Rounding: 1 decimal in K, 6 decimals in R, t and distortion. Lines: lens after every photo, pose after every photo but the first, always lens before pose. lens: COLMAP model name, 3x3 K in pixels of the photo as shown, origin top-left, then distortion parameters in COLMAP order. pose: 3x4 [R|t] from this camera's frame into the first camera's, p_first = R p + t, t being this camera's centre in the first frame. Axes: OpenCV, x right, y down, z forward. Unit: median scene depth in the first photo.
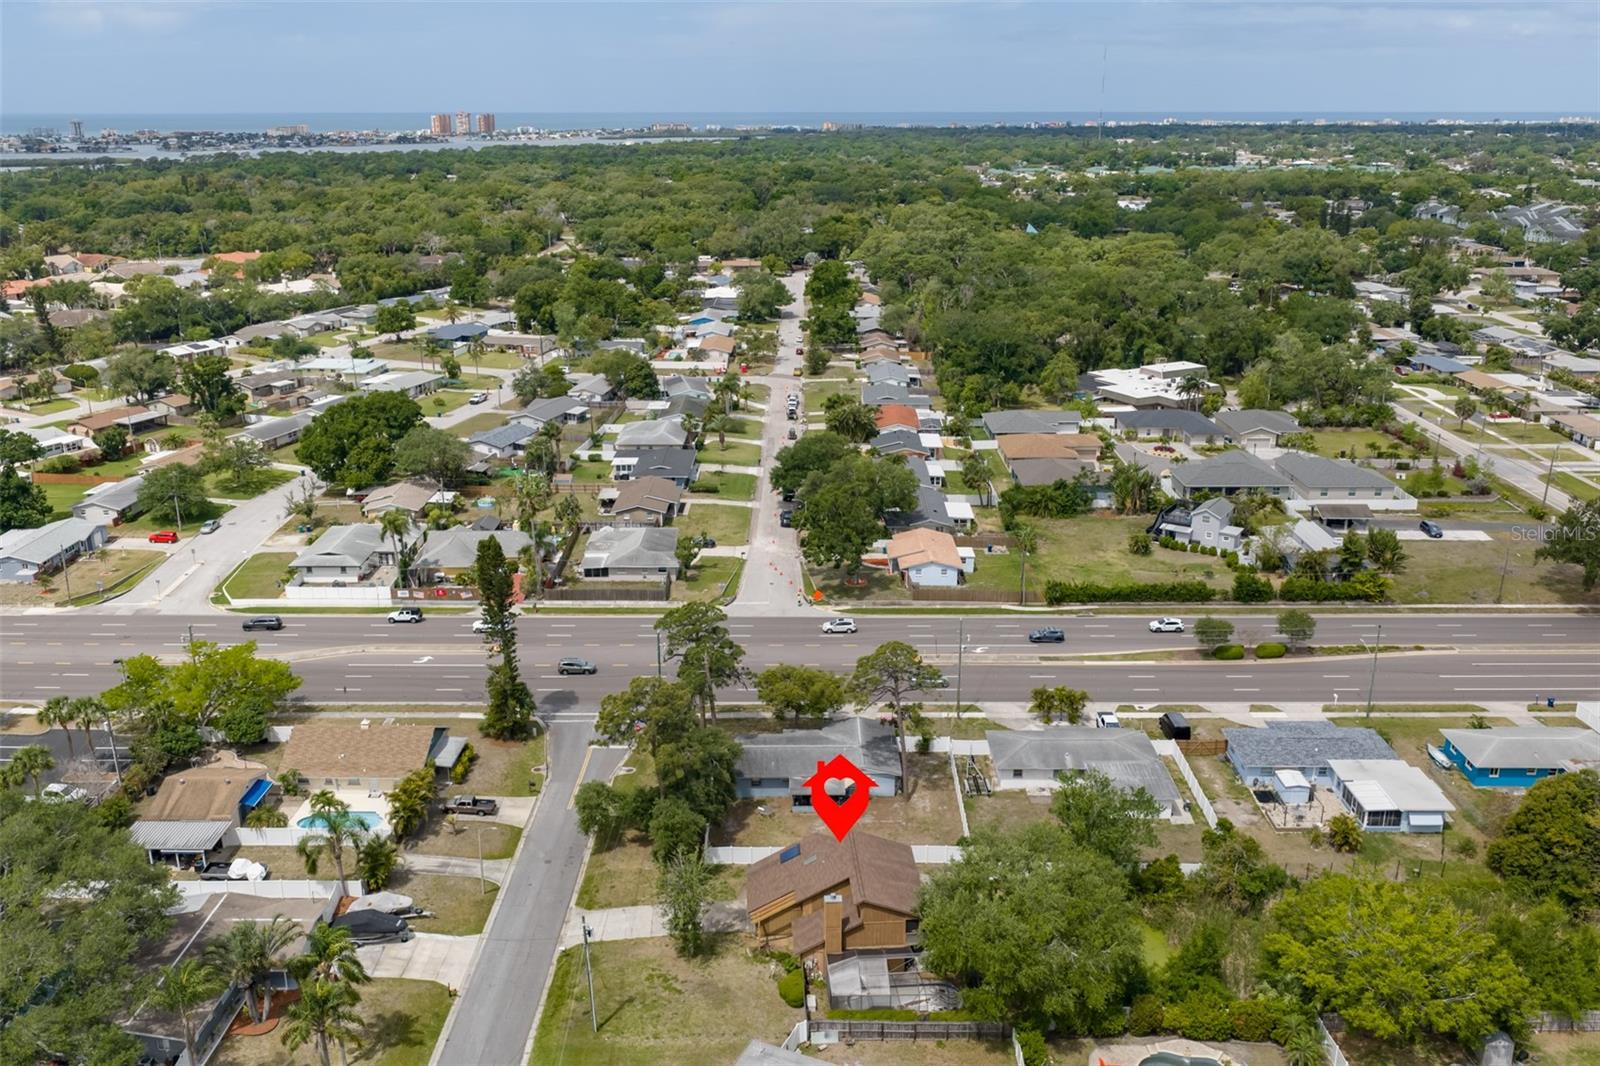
lens RADIAL K [[1312.1, 0, 800.0], [0, 1312.1, 533.0], [0, 0, 1]] dist [0.017730, -0.038958]
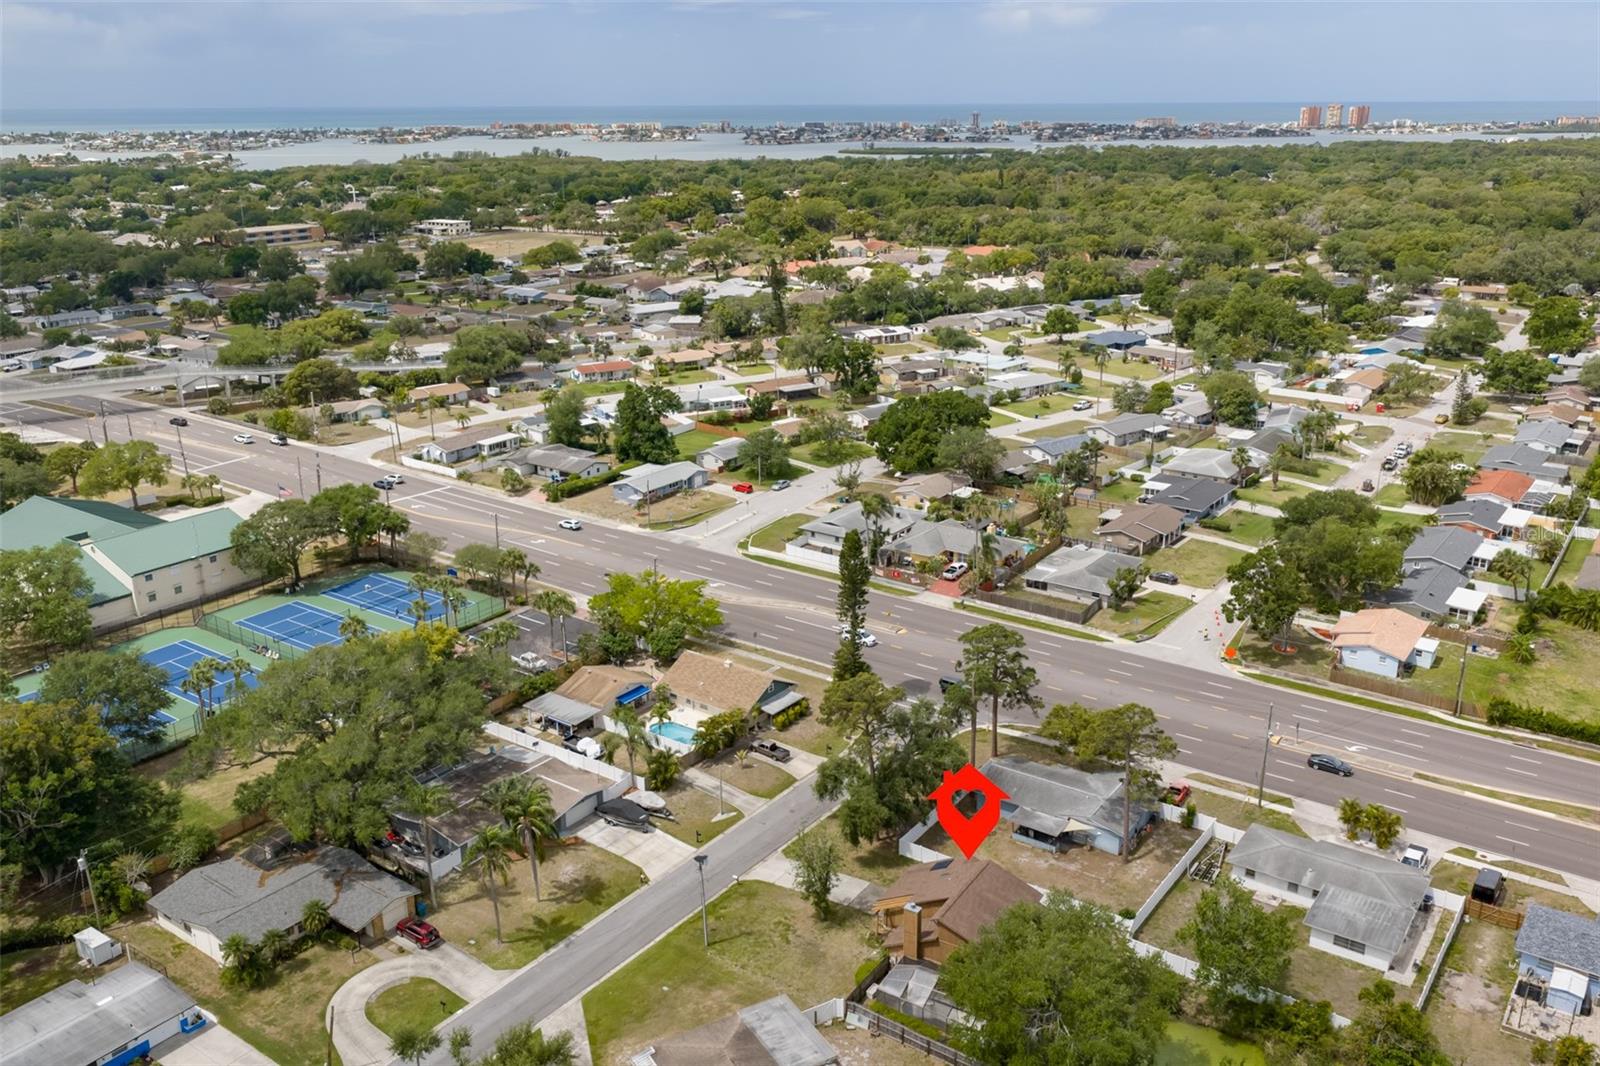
lens RADIAL K [[1312.1, 0, 800.0], [0, 1312.1, 533.0], [0, 0, 1]] dist [0.017730, -0.038958]
pose [[0.814391, 0.176459, -0.552838, 0.244200], [-0.172709, 0.983180, 0.059400, -0.037217], [0.554021, 0.047106, 0.831169, 0.013309]]
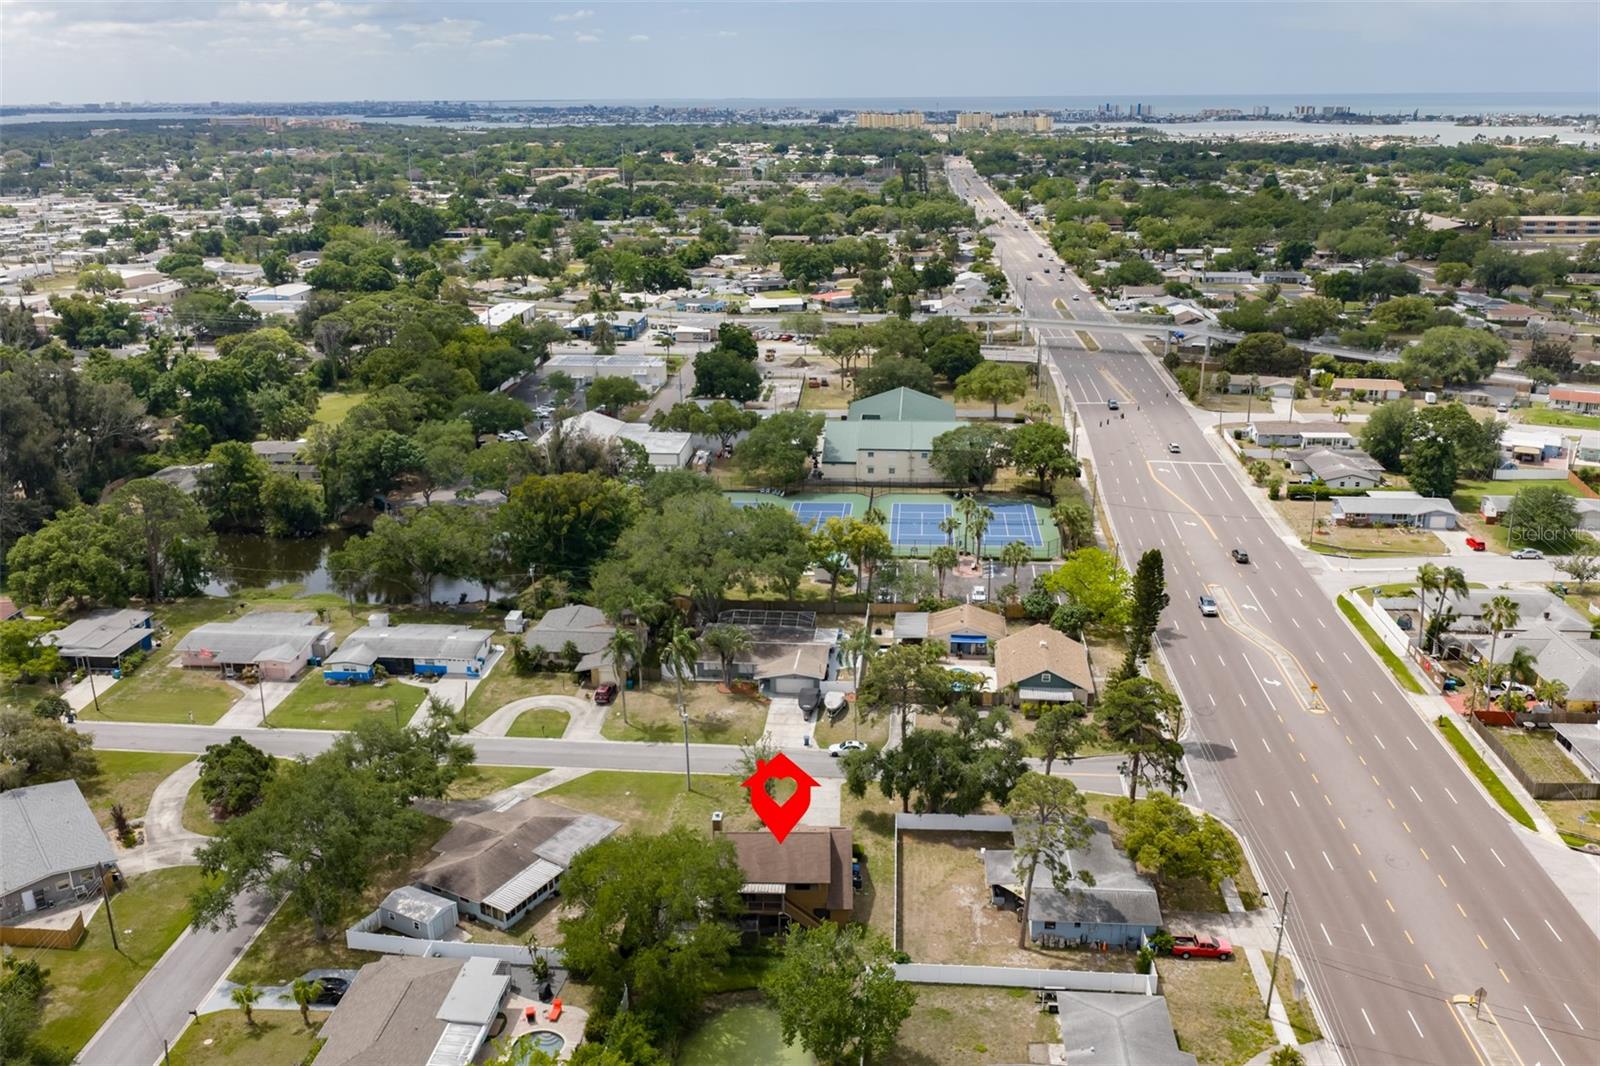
lens RADIAL K [[1312.1, 0, 800.0], [0, 1312.1, 533.0], [0, 0, 1]] dist [0.017730, -0.038958]
pose [[-0.081864, 0.316200, -0.945154, 0.527870], [-0.298987, 0.896866, 0.325942, -0.181188], [0.950739, 0.309271, 0.021118, 0.475030]]
